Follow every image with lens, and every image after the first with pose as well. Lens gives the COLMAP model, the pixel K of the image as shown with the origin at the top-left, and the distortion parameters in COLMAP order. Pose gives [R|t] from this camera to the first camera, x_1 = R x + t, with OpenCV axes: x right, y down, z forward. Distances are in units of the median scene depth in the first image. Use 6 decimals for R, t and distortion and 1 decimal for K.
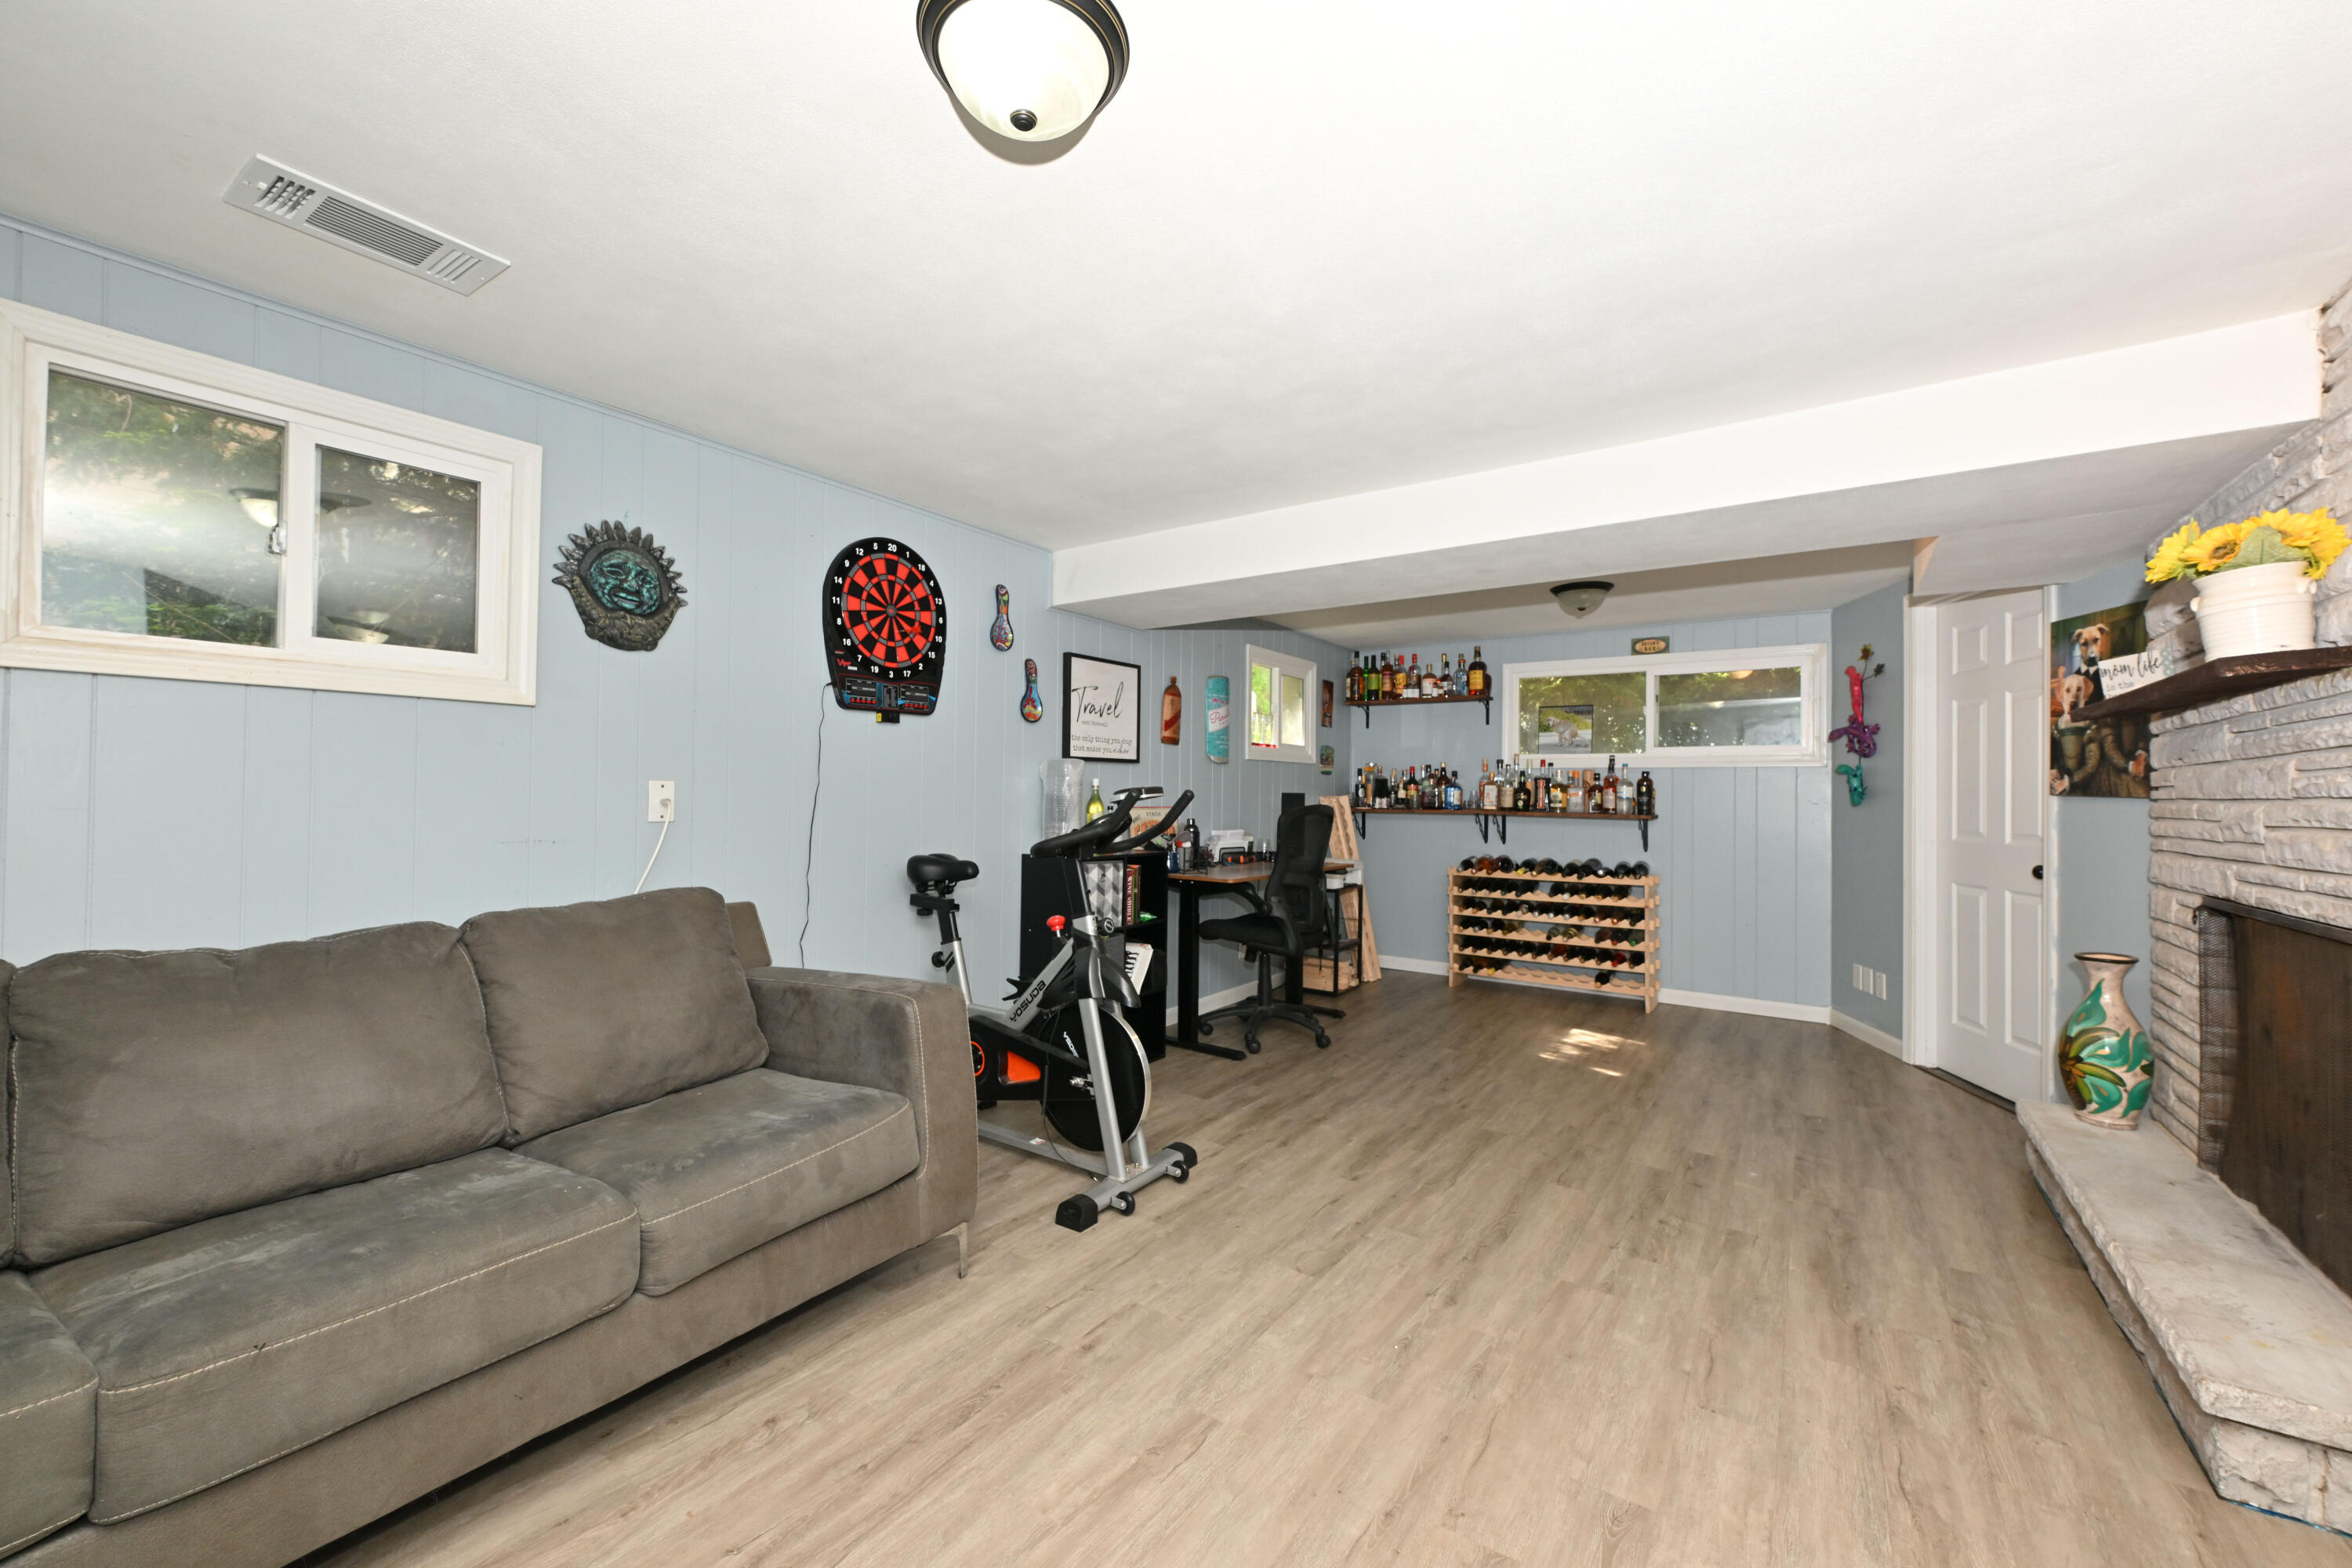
lens RADIAL K [[925.1, 0, 1174.9], [0, 925.1, 789.2], [0, 0, 1]] dist [-0.003713, 0.001396]
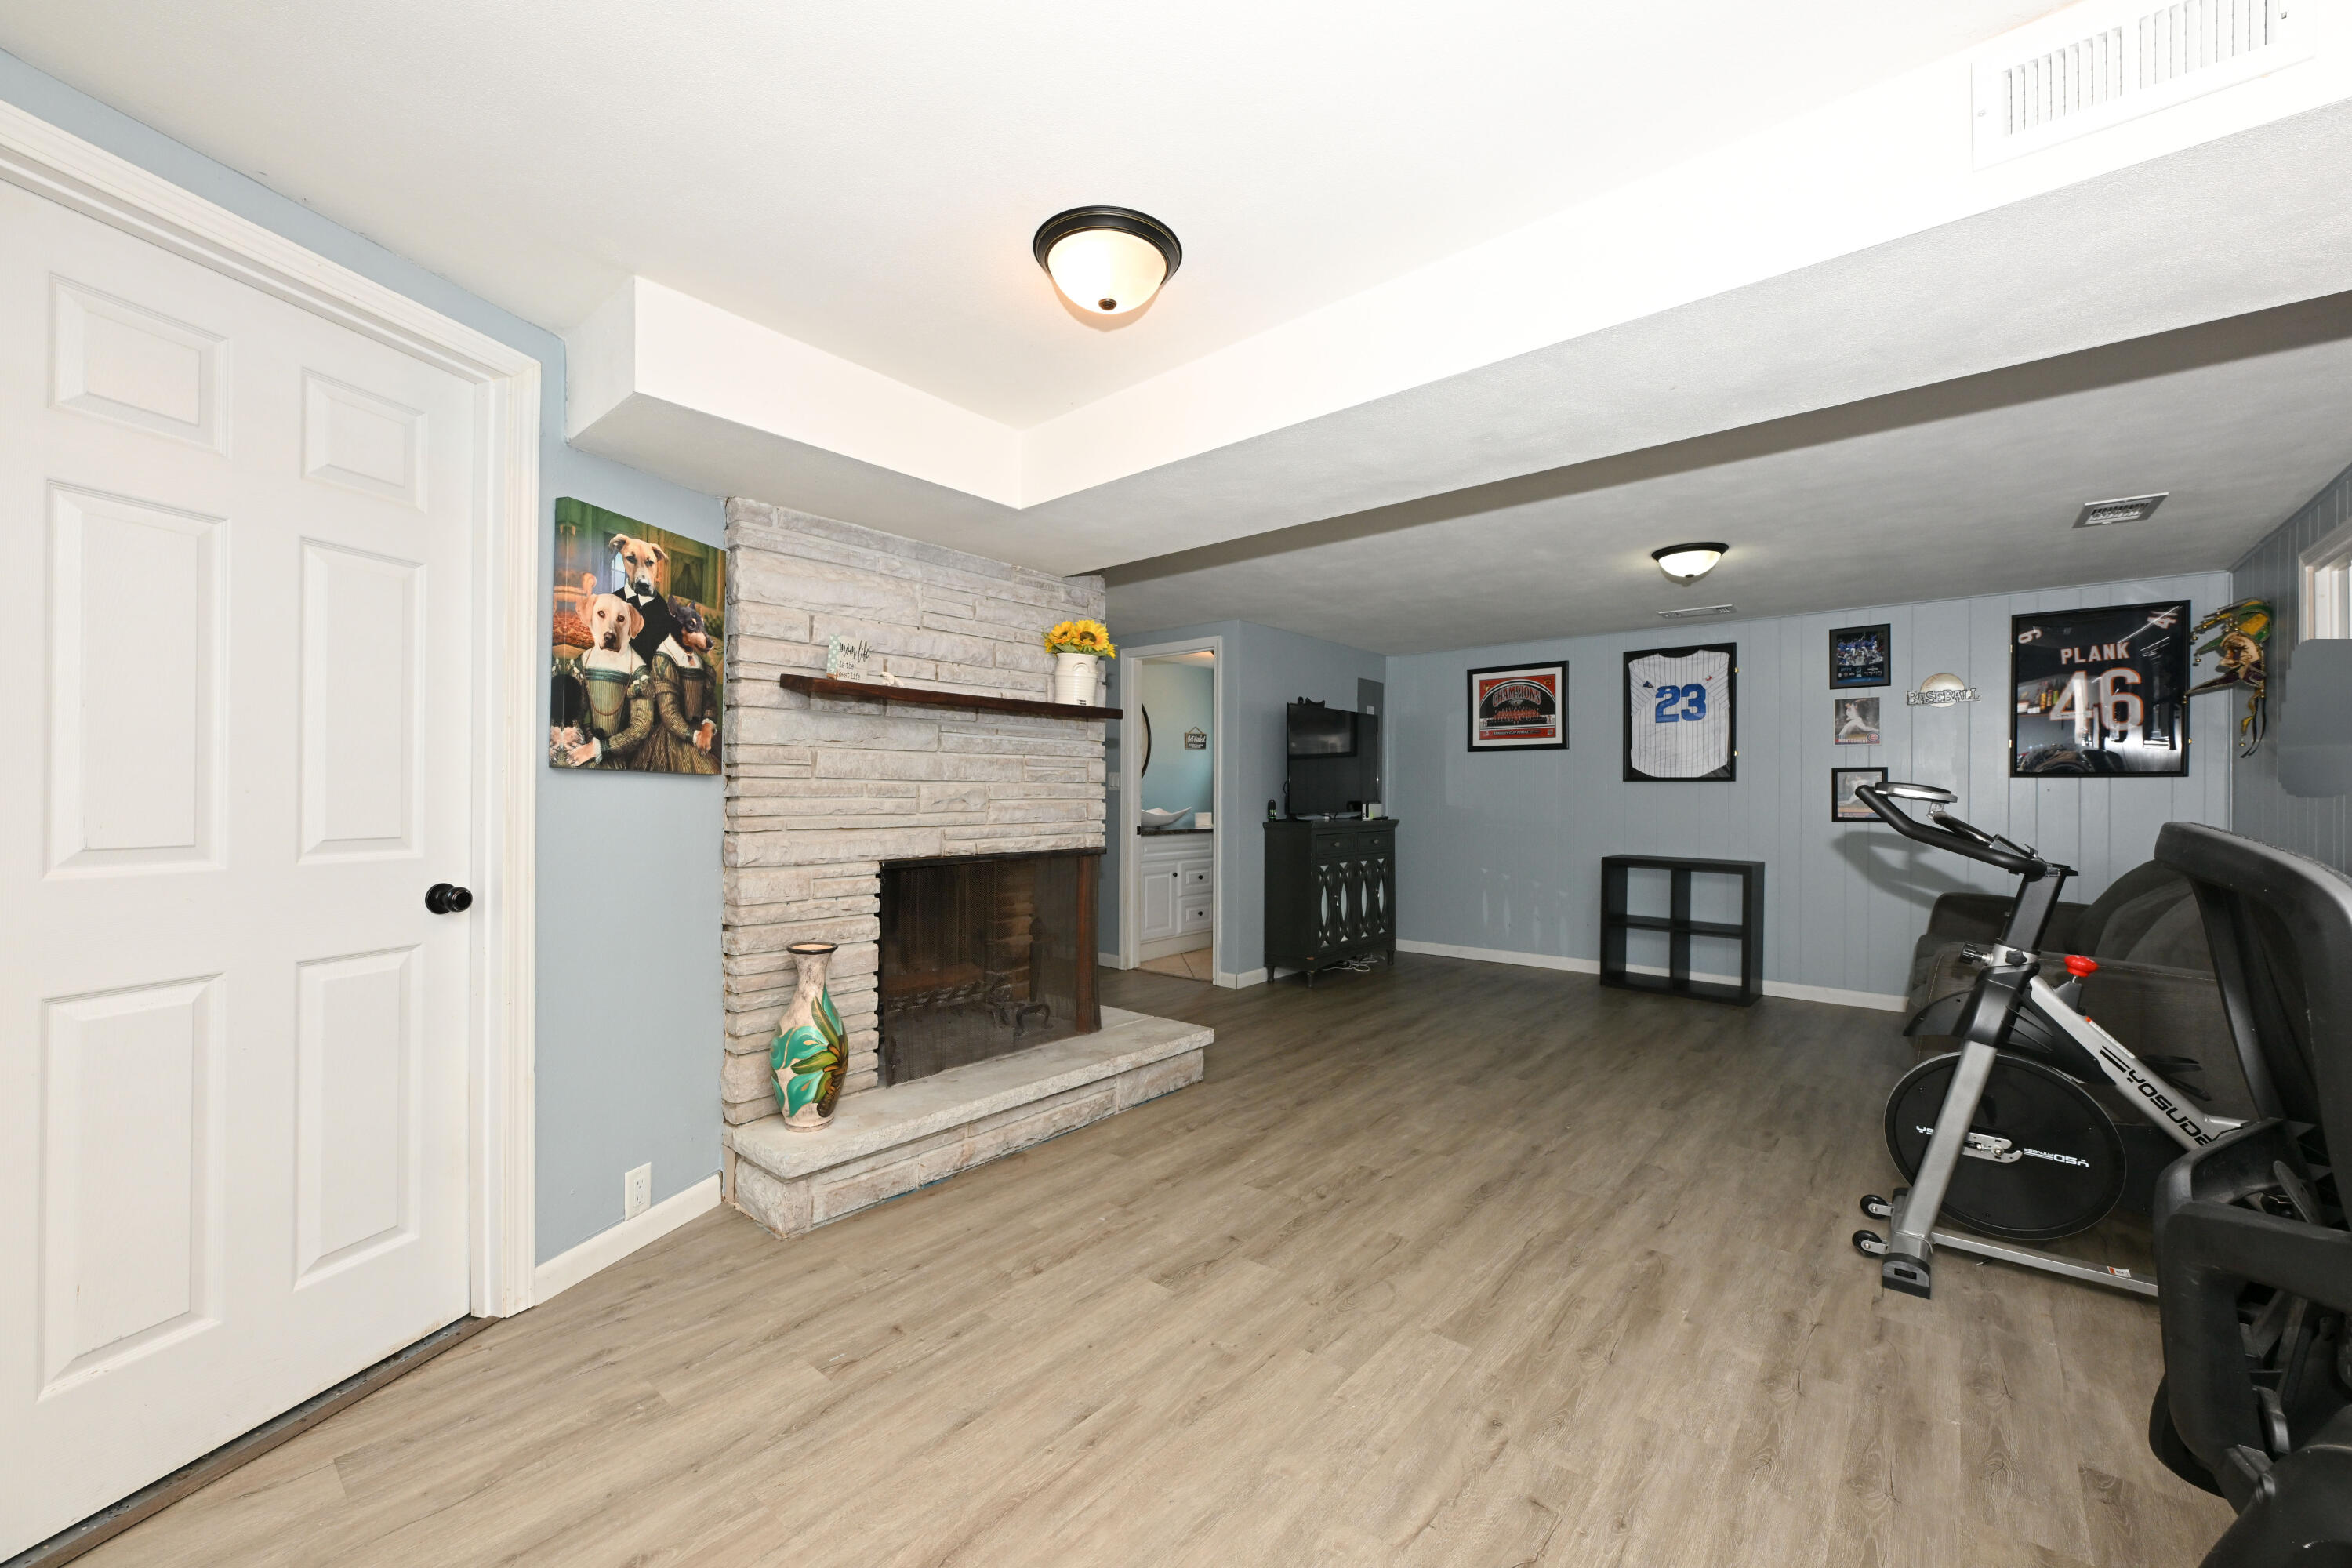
lens RADIAL K [[925.1, 0, 1179.1], [0, 925.1, 788.0], [0, 0, 1]] dist [-0.003713, 0.001396]
pose [[-0.995381, -0.017074, 0.094476, 0.493714], [-0.018349, 0.999752, -0.012639, 0.022917], [-0.094237, -0.014314, -0.995447, 1.695935]]
